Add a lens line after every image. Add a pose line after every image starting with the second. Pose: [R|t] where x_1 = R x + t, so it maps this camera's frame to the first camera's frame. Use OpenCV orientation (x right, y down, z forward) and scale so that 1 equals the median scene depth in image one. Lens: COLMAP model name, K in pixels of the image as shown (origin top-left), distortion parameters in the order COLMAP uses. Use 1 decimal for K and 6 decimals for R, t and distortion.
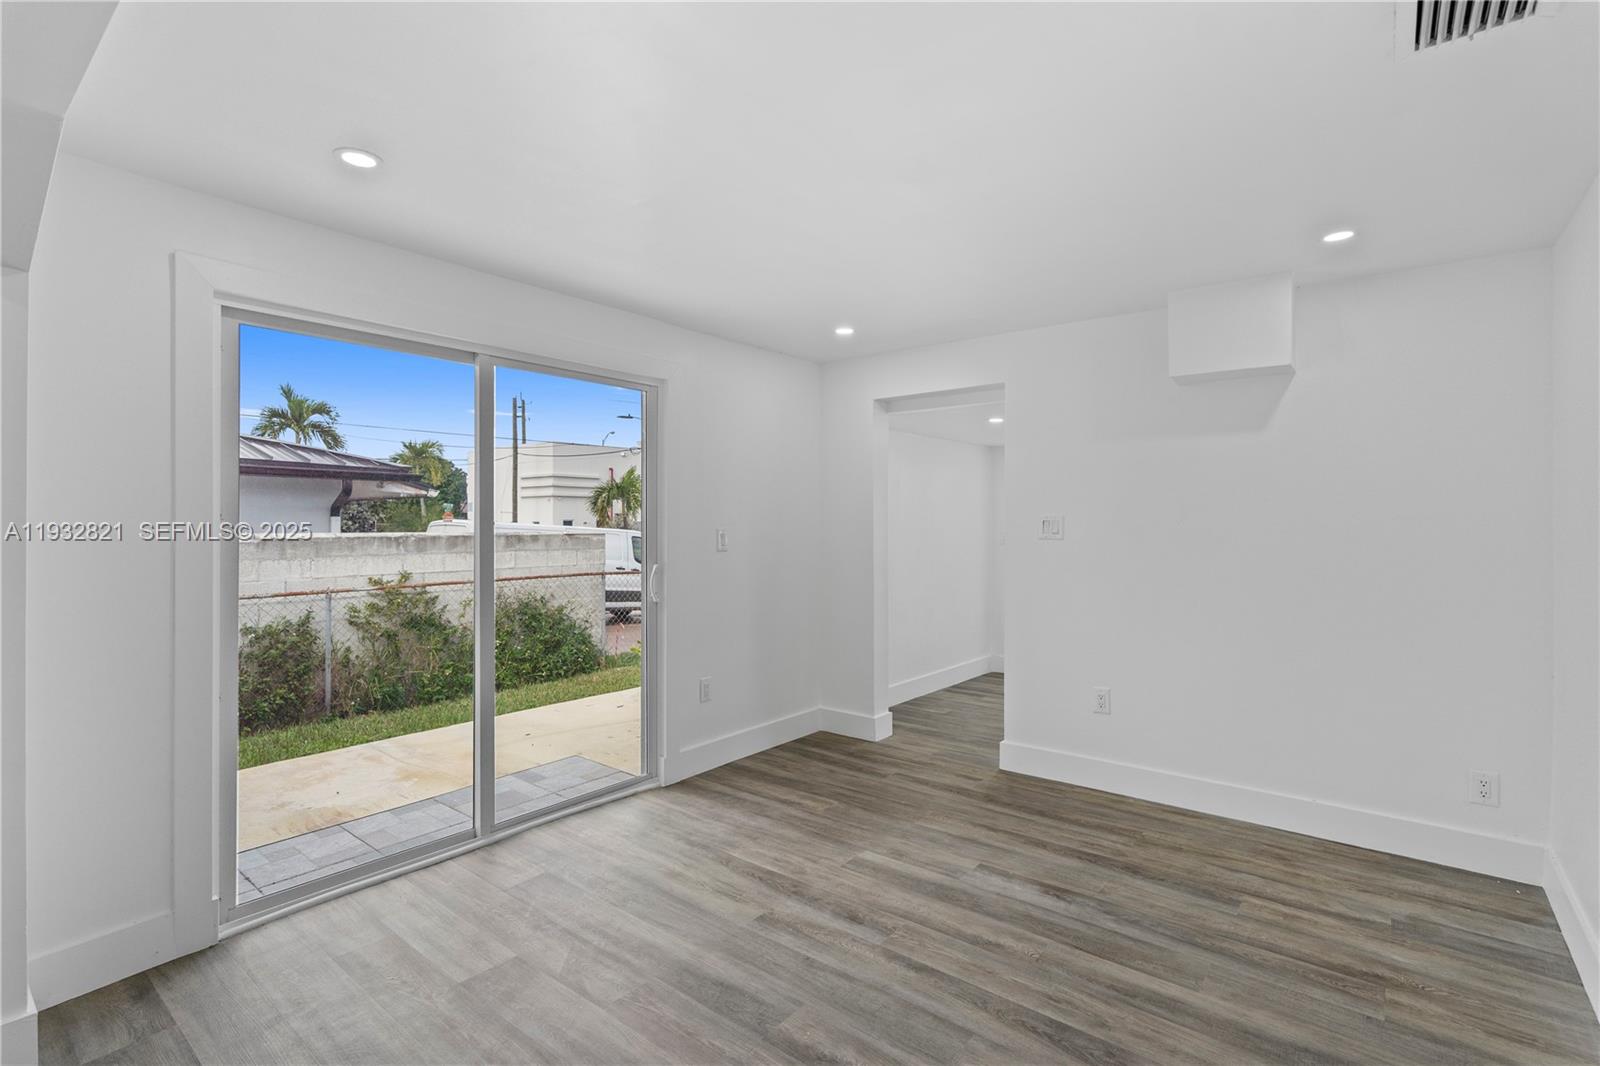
lens RADIAL K [[723.6, 0, 808.6], [0, 723.6, 542.7], [0, 0, 1]] dist [-0.010774, 0.004585]
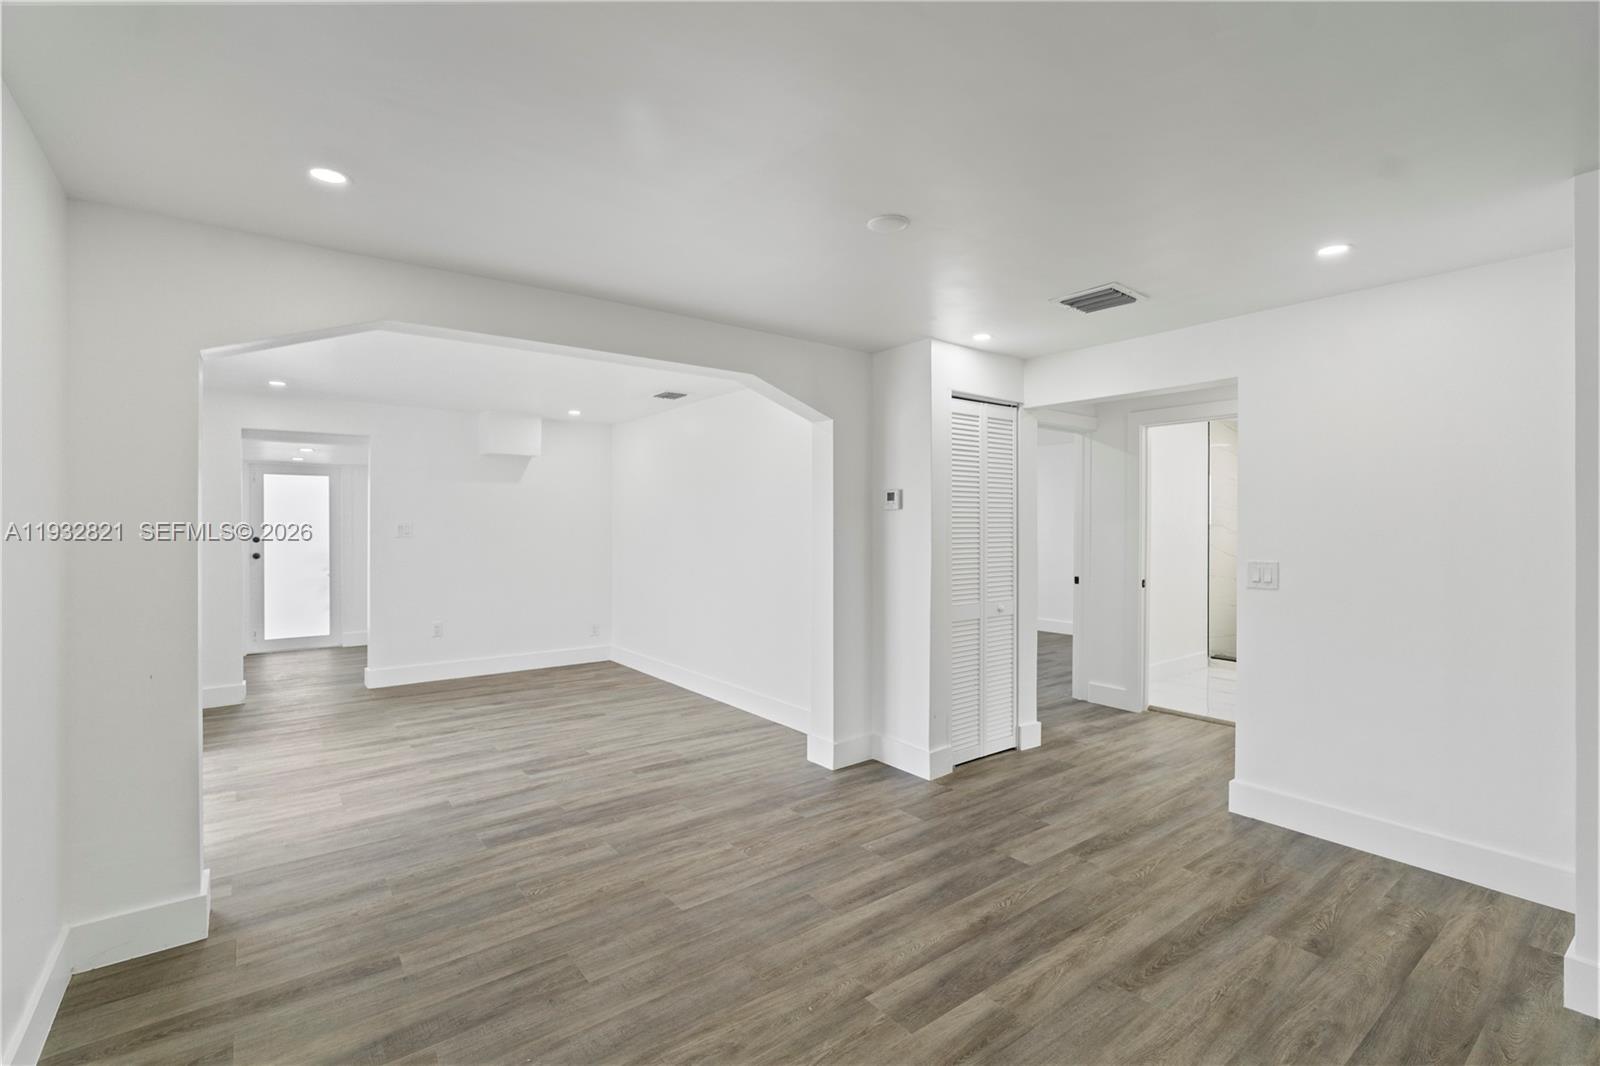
lens RADIAL K [[723.6, 0, 798.3], [0, 723.6, 526.3], [0, 0, 1]] dist [-0.010774, 0.004585]
pose [[0.244105, -0.007281, 0.969721, -1.486296], [0.022770, 0.999739, 0.001775, -0.011920], [-0.969481, 0.021647, 0.244207, -0.362945]]
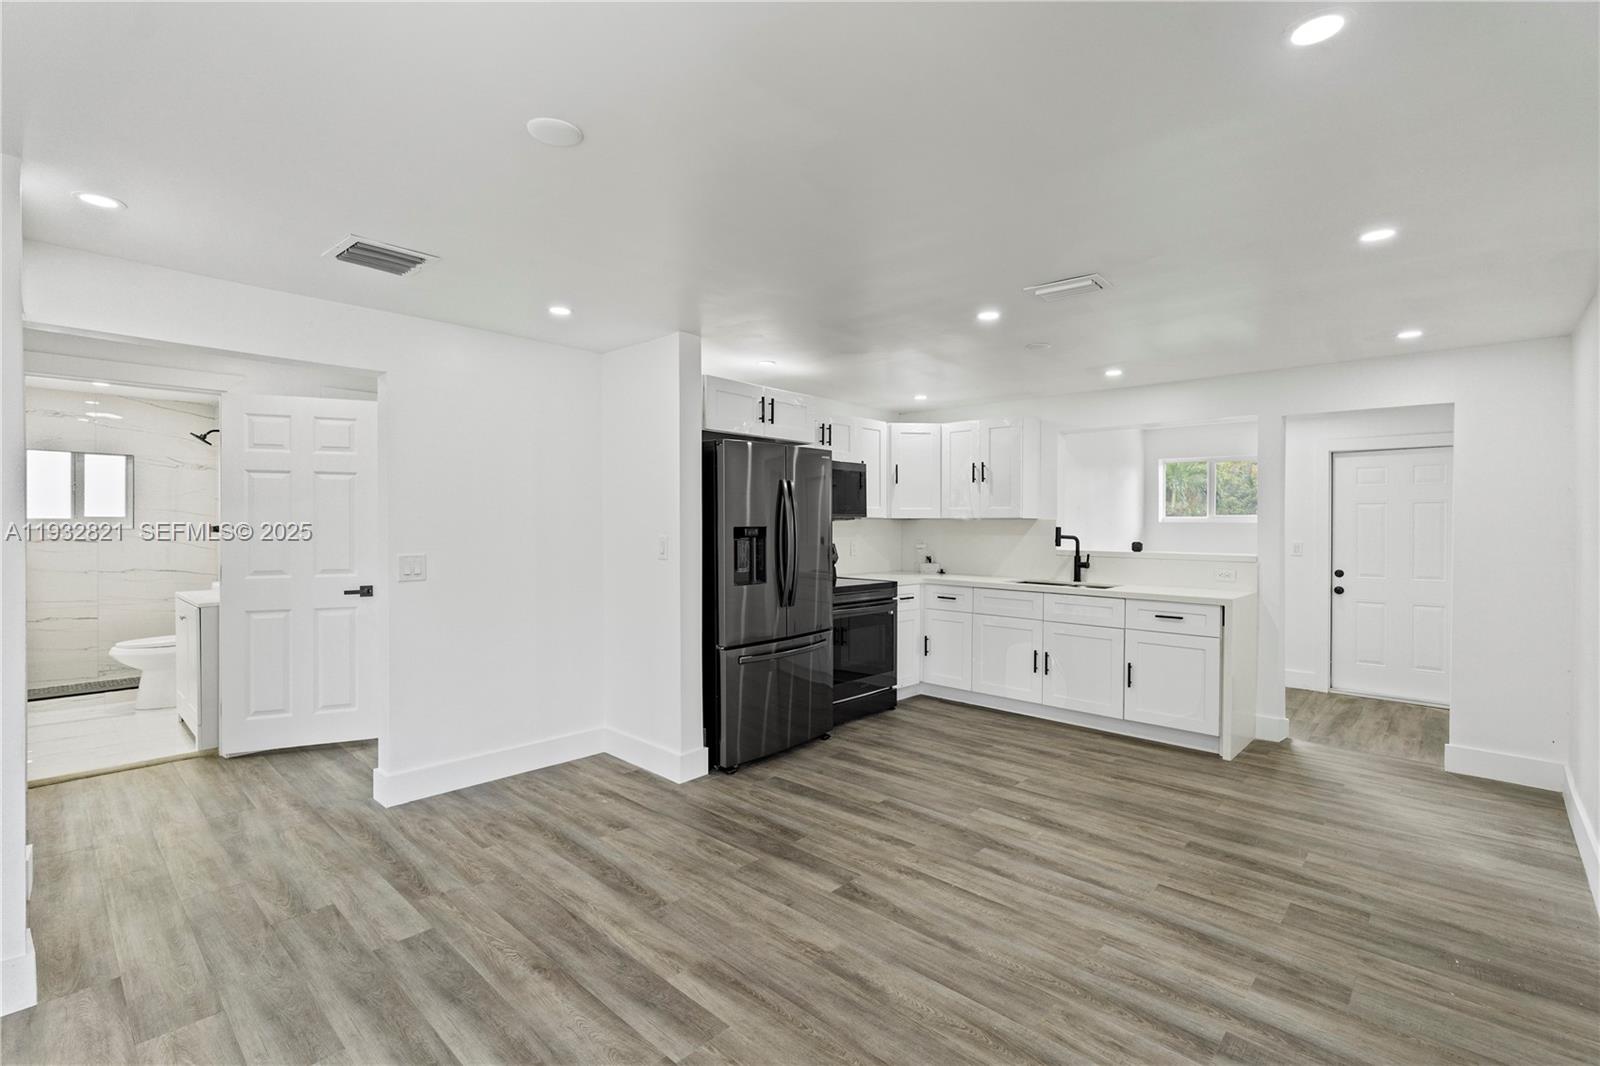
lens RADIAL K [[723.6, 0, 793.8], [0, 723.6, 527.9], [0, 0, 1]] dist [-0.010774, 0.004585]
pose [[-0.996893, -0.009730, 0.078170, -0.853645], [-0.007444, 0.999538, 0.029481, -0.024016], [-0.078421, 0.028807, -0.996504, 0.447021]]
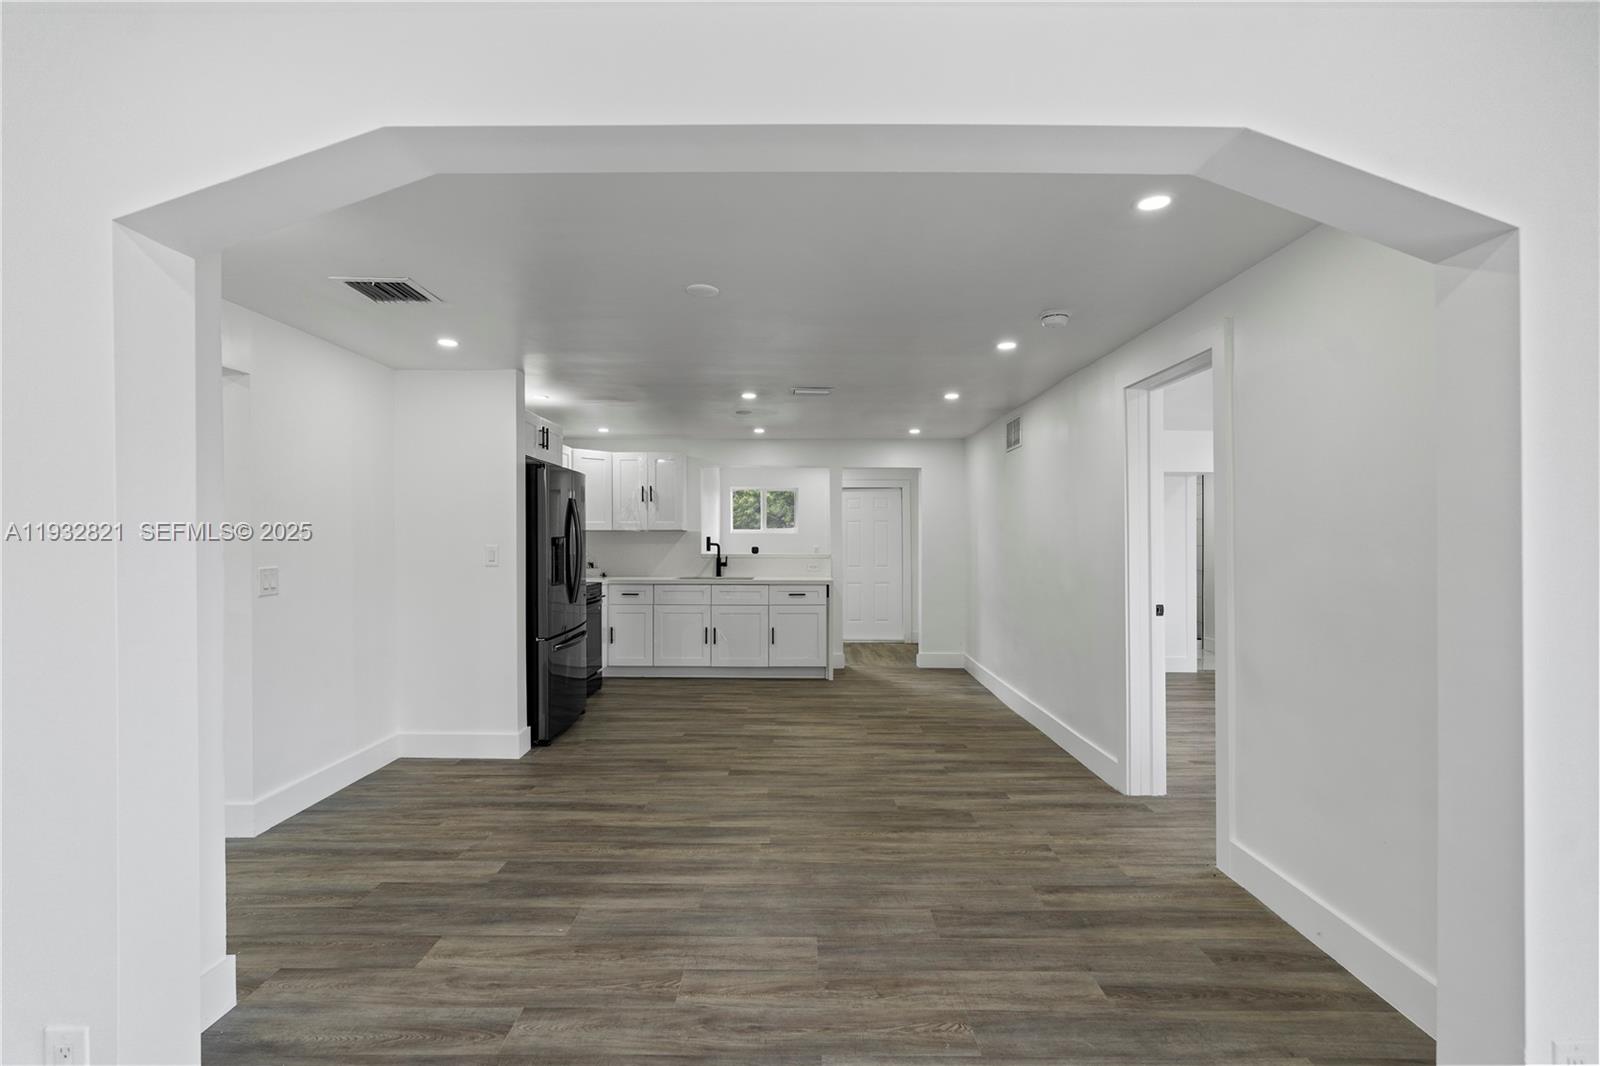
lens RADIAL K [[723.6, 0, 795.3], [0, 723.6, 534.7], [0, 0, 1]] dist [-0.010774, 0.004585]
pose [[-0.786468, -0.006661, -0.617595, 0.028451], [-0.018555, 0.999745, 0.012846, -0.022060], [0.617352, 0.021563, -0.786392, 0.748855]]
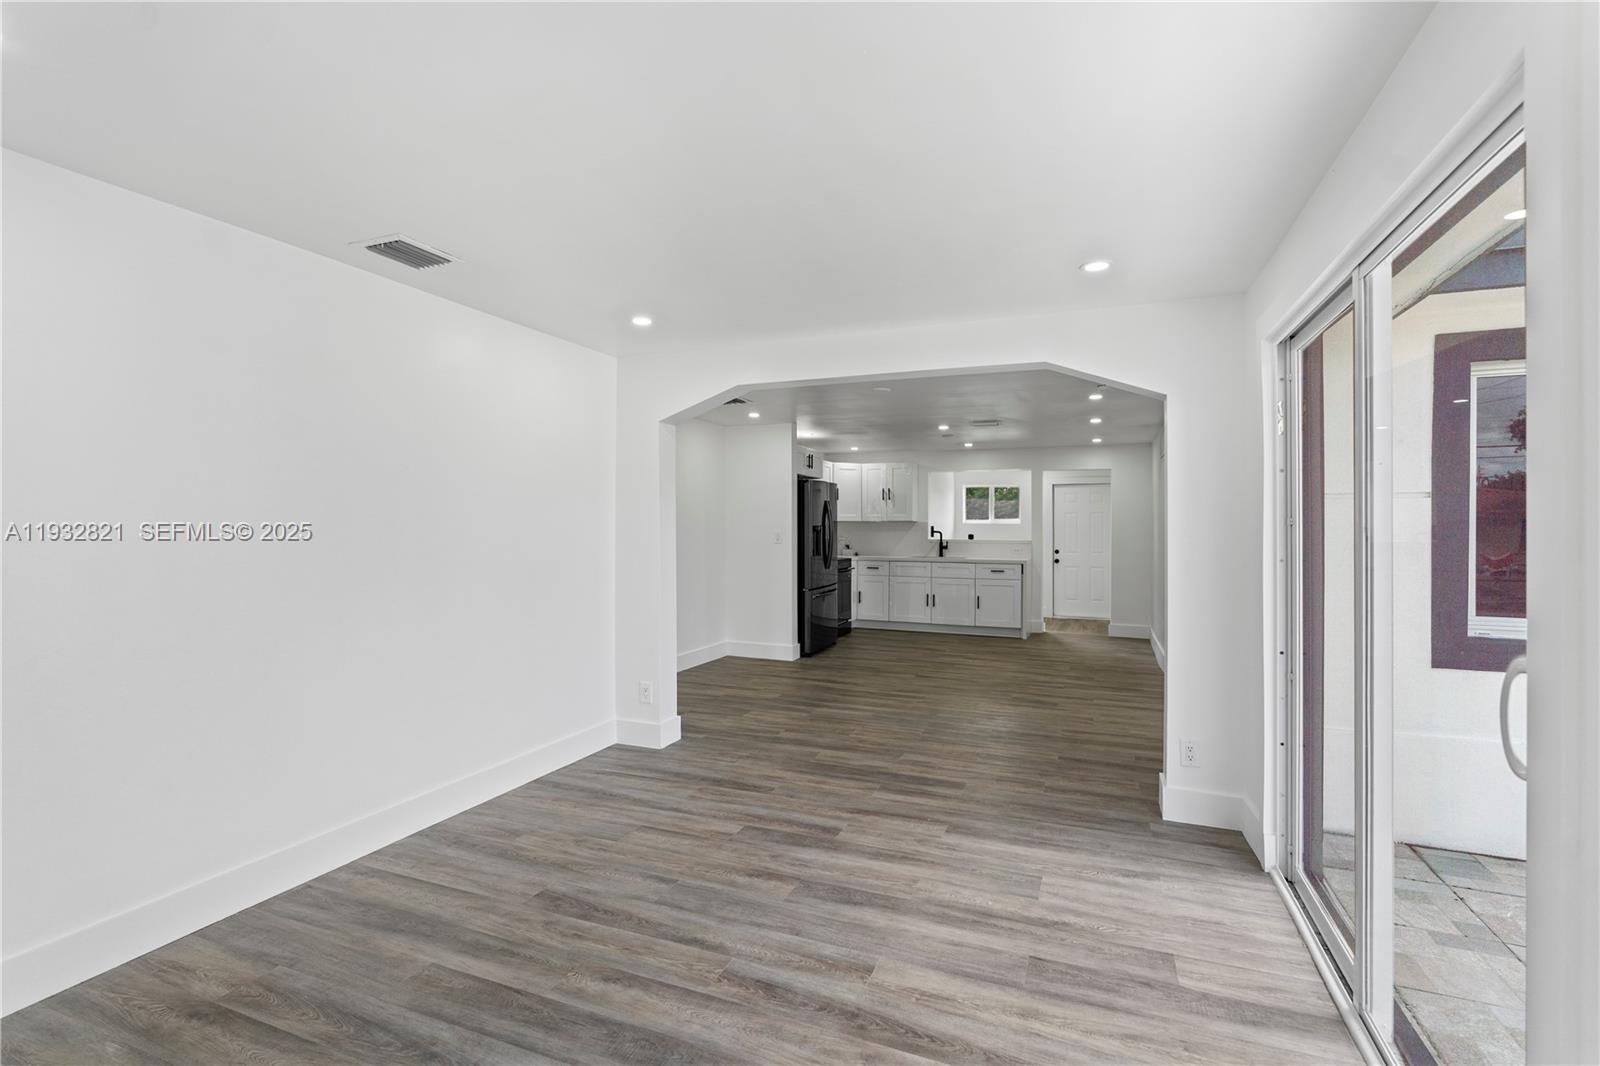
lens RADIAL K [[723.6, 0, 787.1], [0, 723.6, 539.6], [0, 0, 1]] dist [-0.010774, 0.004585]
pose [[-0.964561, -0.000087, -0.263859, 0.250881], [-0.010784, 0.999177, 0.039091, -0.039840], [0.263639, 0.040551, -0.963769, 1.704787]]
